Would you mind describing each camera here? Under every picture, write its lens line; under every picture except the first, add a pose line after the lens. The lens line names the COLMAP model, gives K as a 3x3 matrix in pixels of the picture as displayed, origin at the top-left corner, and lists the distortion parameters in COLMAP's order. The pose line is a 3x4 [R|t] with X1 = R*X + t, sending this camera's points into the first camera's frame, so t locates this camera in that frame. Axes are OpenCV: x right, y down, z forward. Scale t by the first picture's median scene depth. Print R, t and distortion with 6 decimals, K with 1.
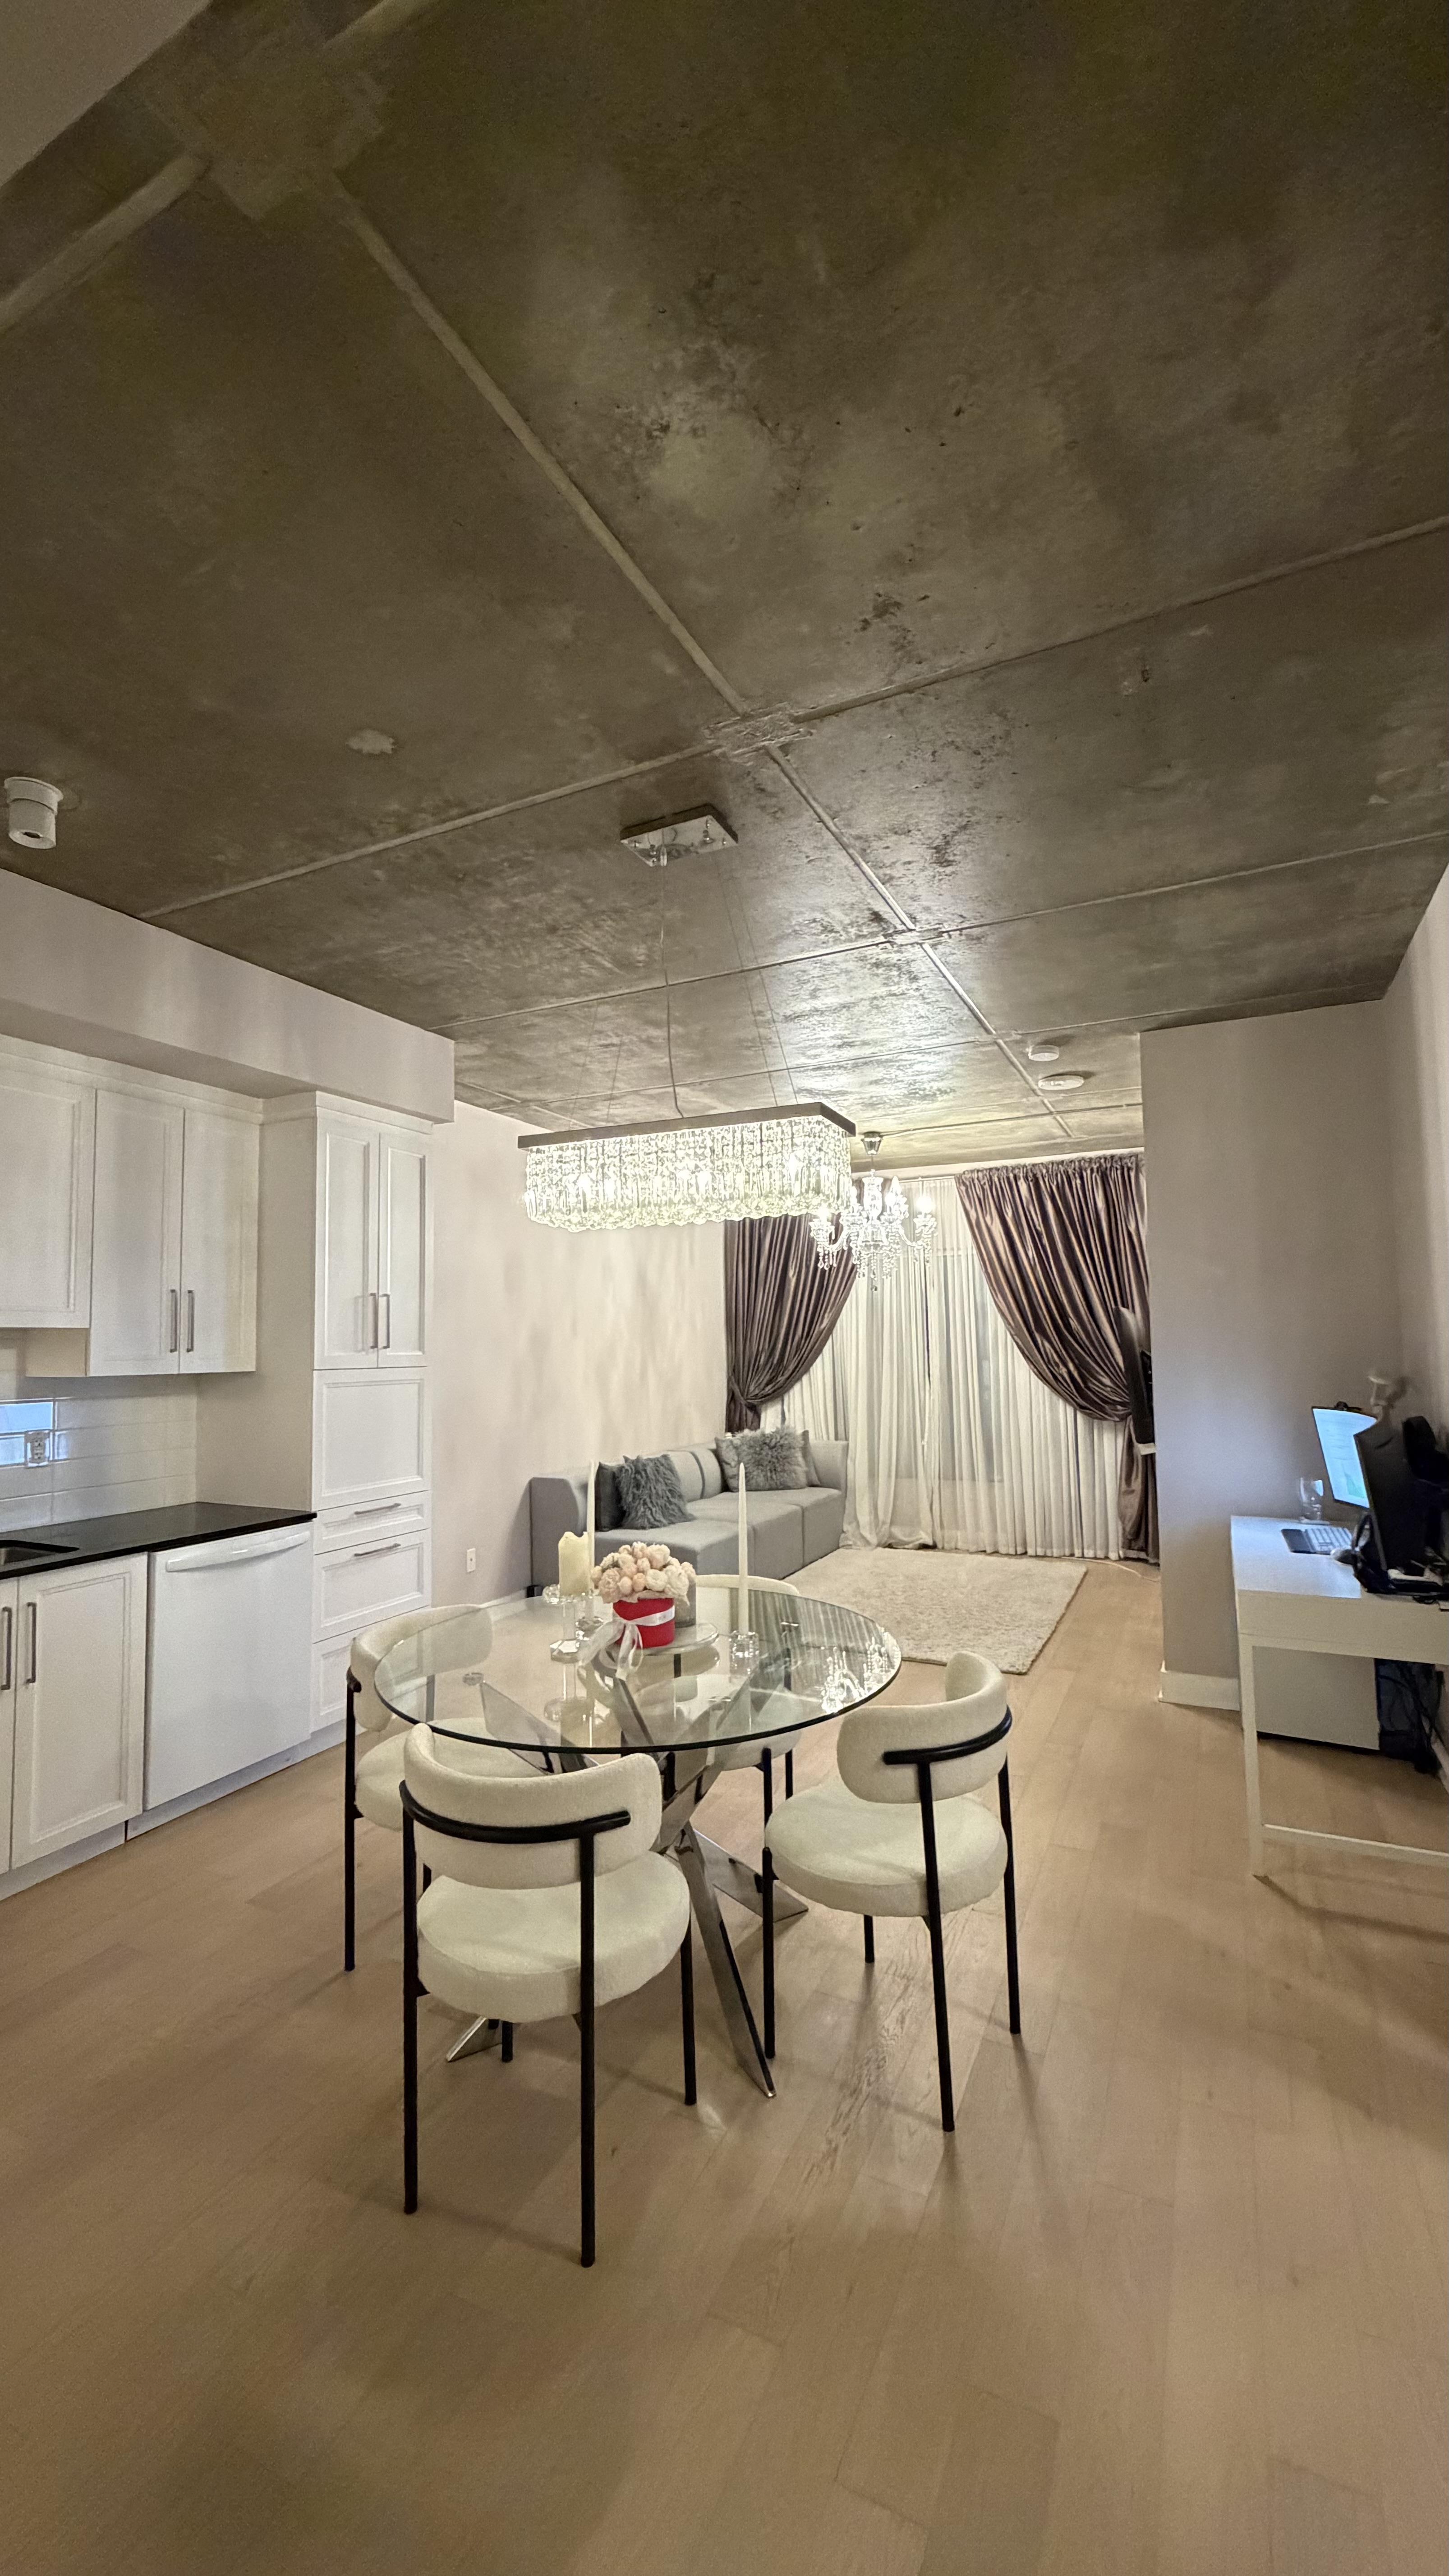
lens RADIAL K [[1019.5, 0, 728.0], [0, 1019.5, 1280.2], [0, 0, 1]] dist [-0.002987, 0.000074]
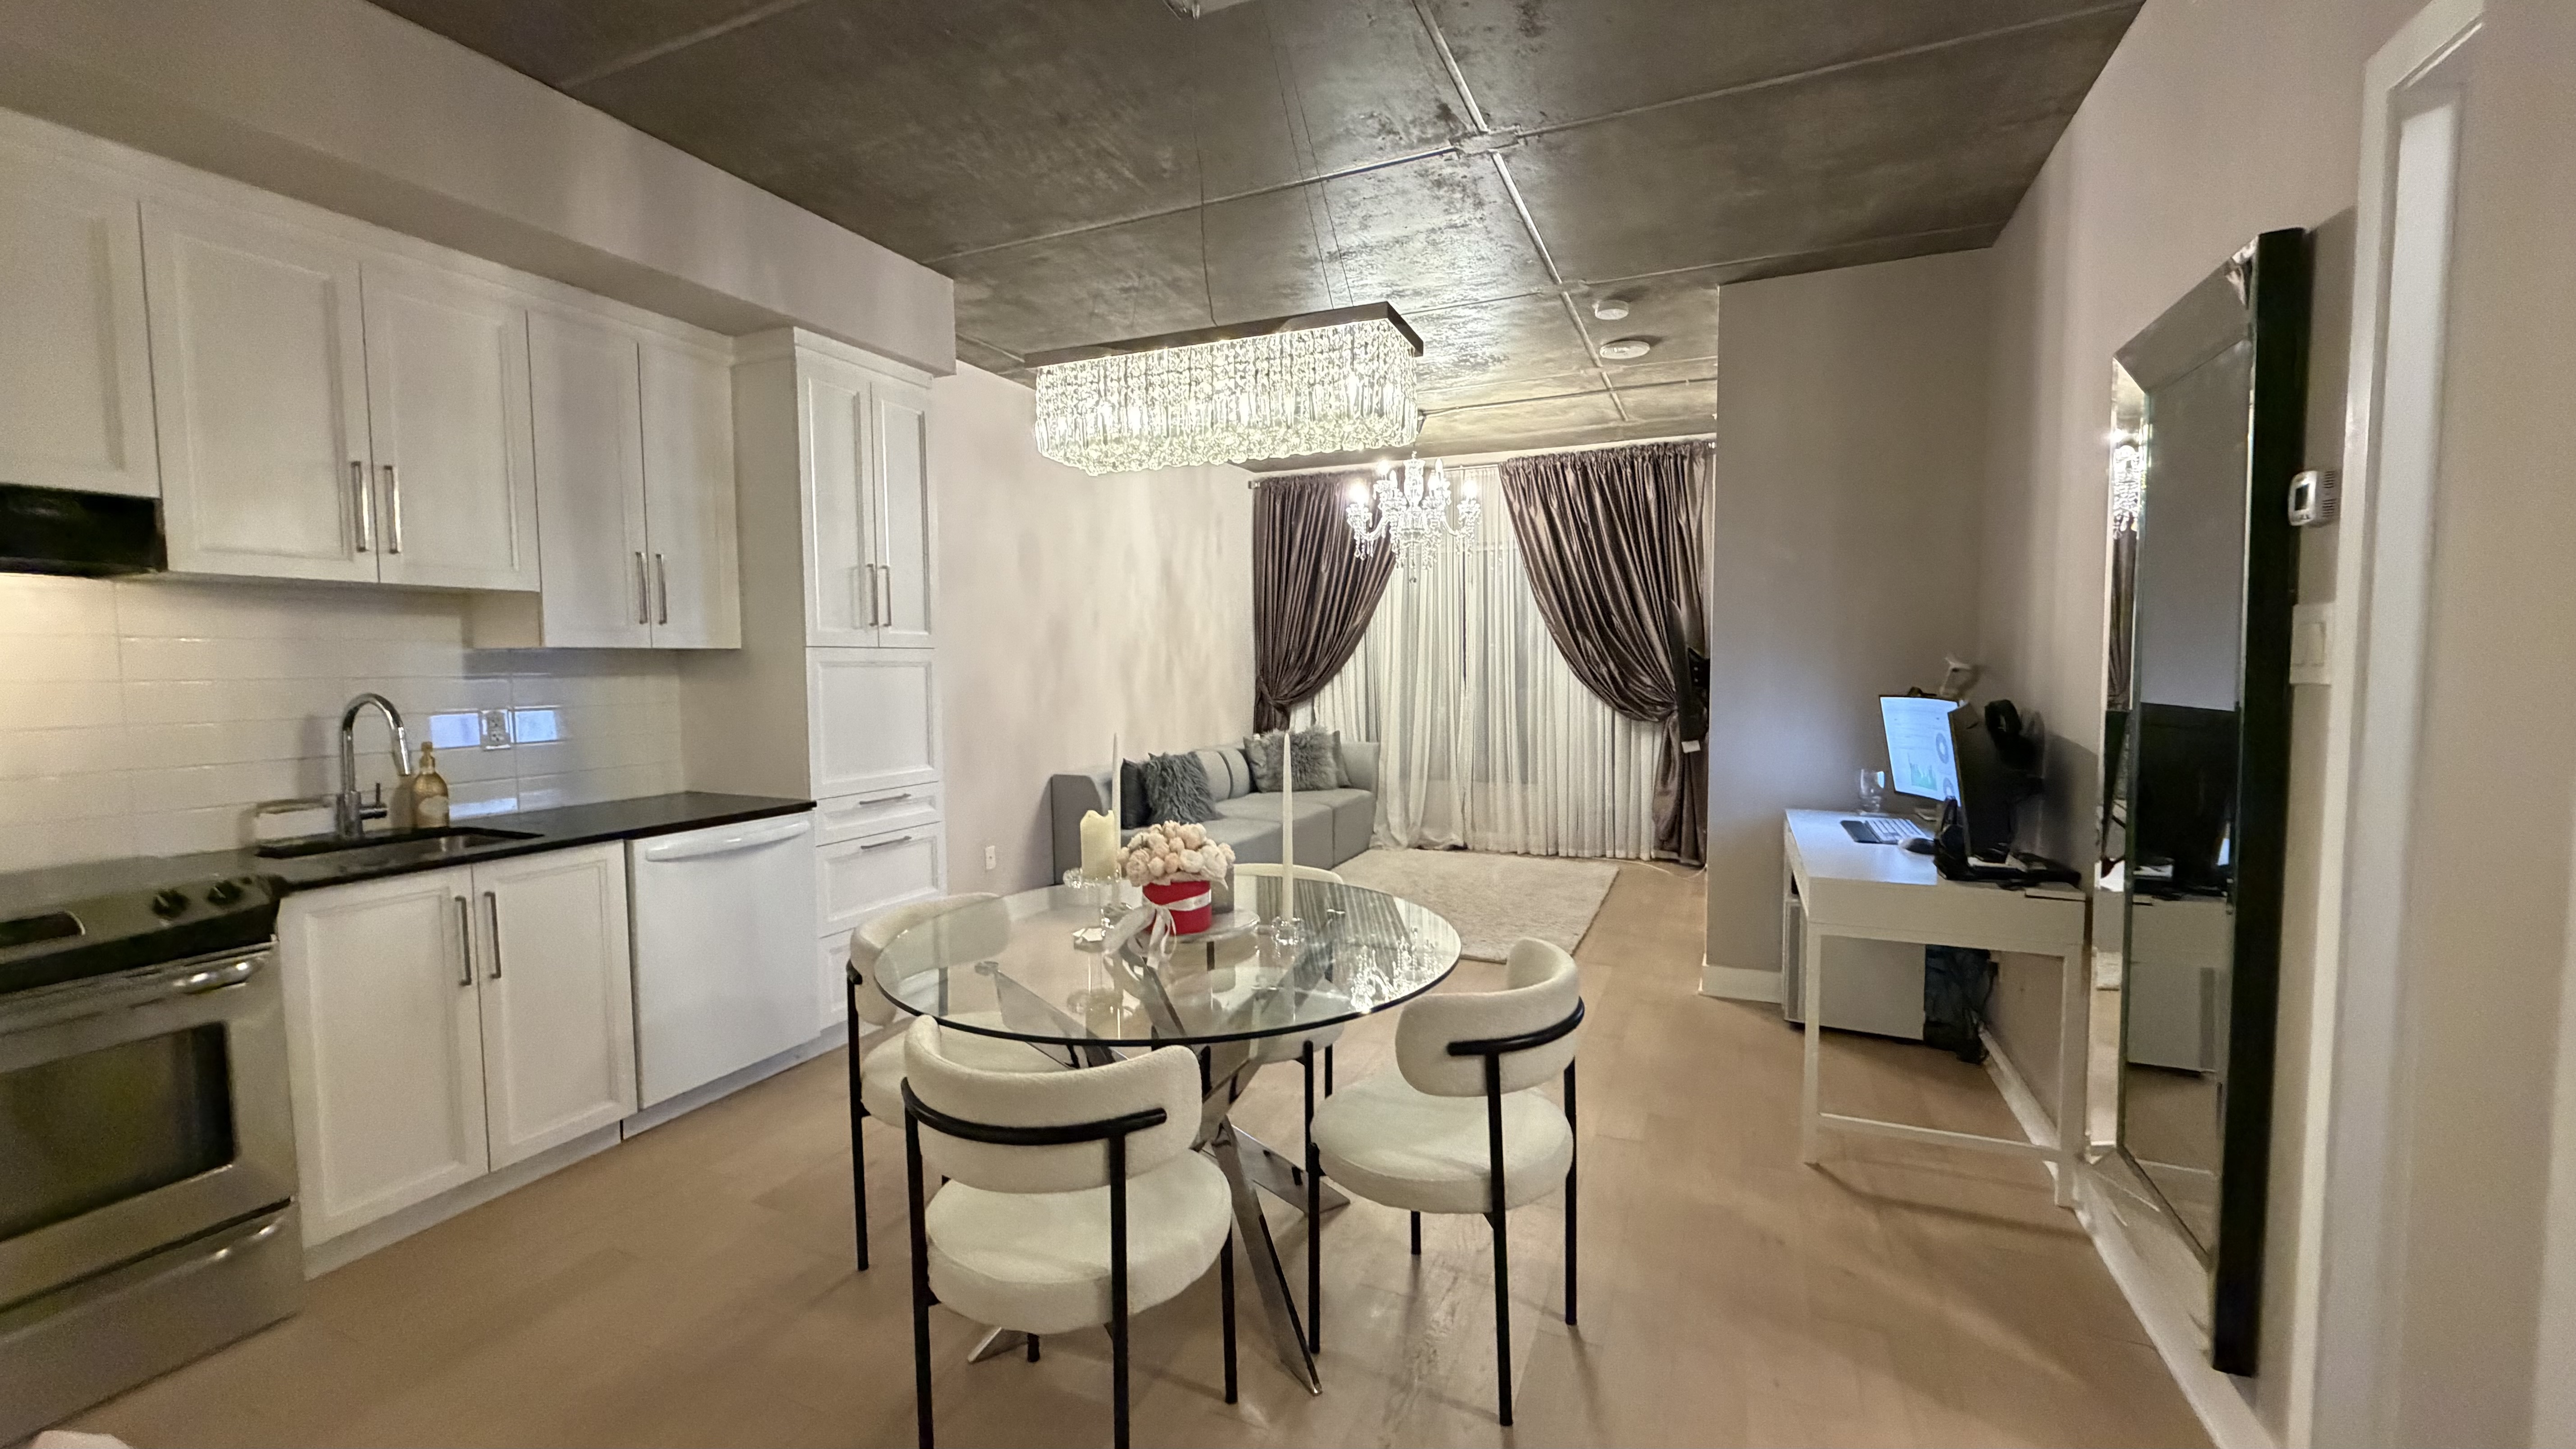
lens RADIAL K [[1019.5, 0, 1288.0], [0, 1019.5, 724.5], [0, 0, 1]] dist [-0.002987, 0.000074]
pose [[0.999318, 0.004864, 0.036607, -0.014092], [-0.009435, 0.992014, 0.125773, 0.045857], [-0.035703, -0.126032, 0.991383, 0.093595]]
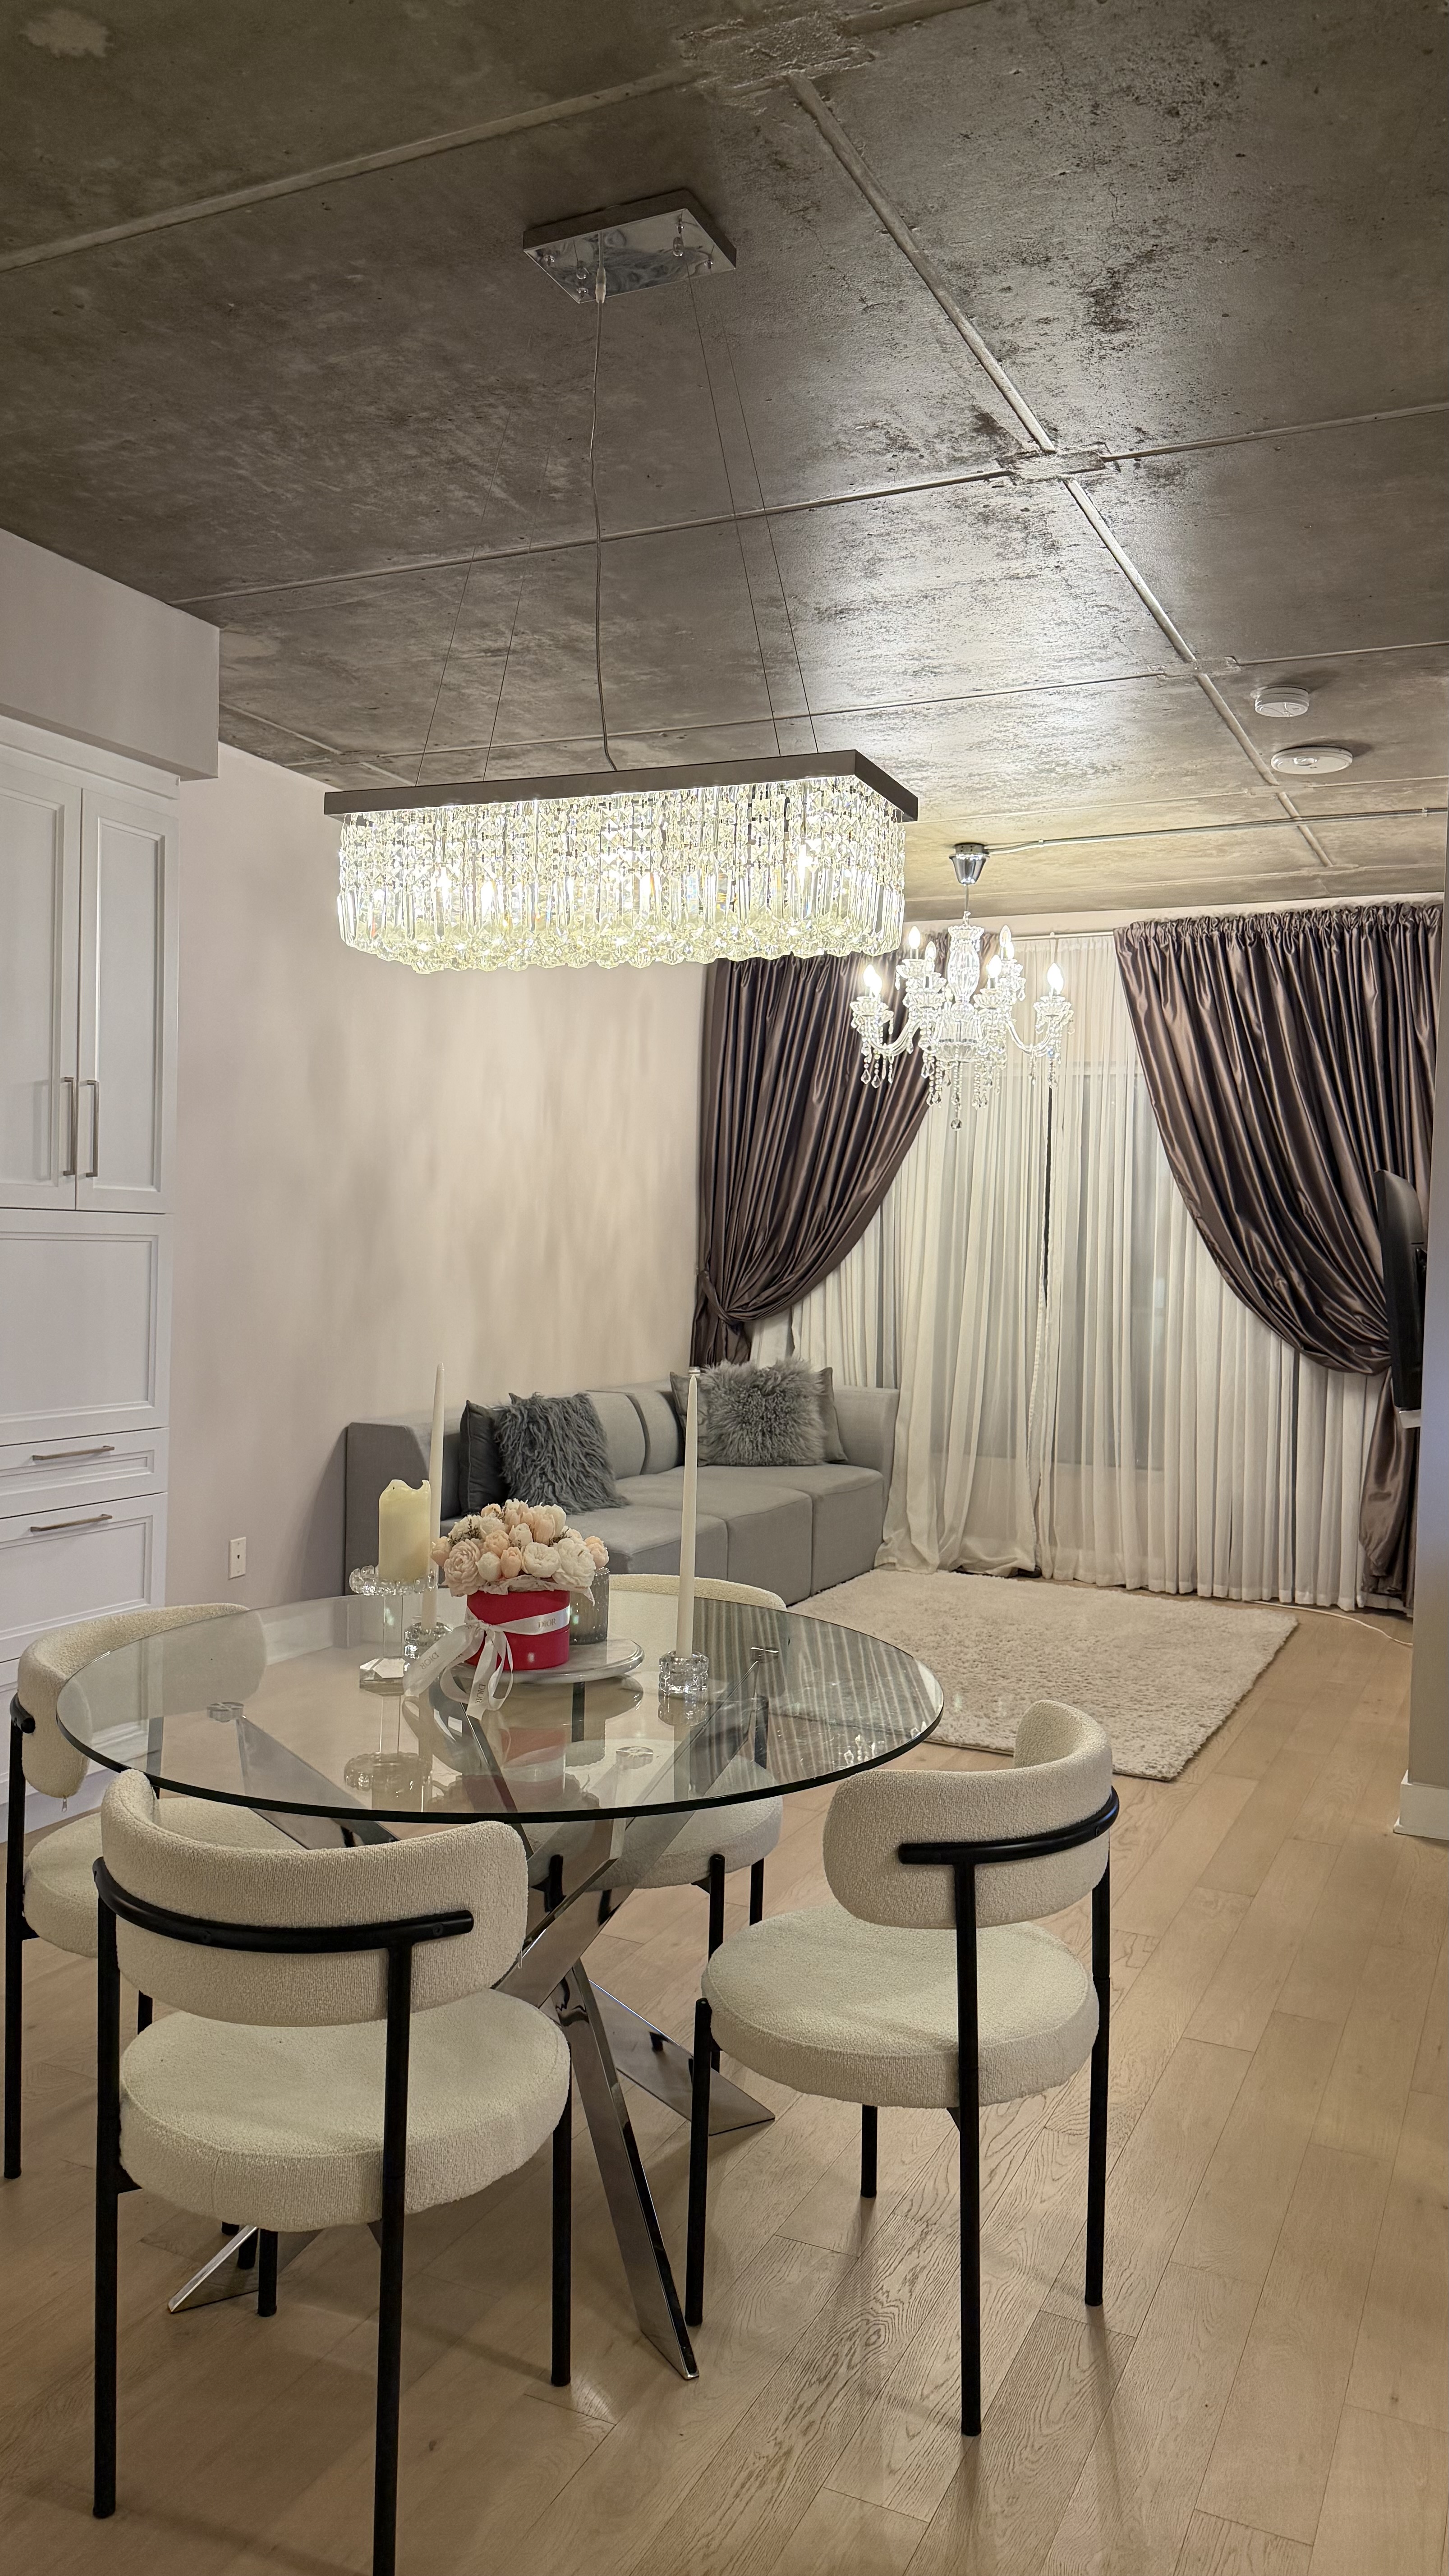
lens RADIAL K [[1793.1, 0, 733.2], [0, 1793.1, 1291.3], [0, 0, 1]] dist [0.134510, -0.238693]
pose [[0.998963, 0.043387, 0.013823, 0.015199], [-0.044500, 0.994553, 0.094251, 0.023655], [-0.009658, -0.094769, 0.995452, -0.028014]]
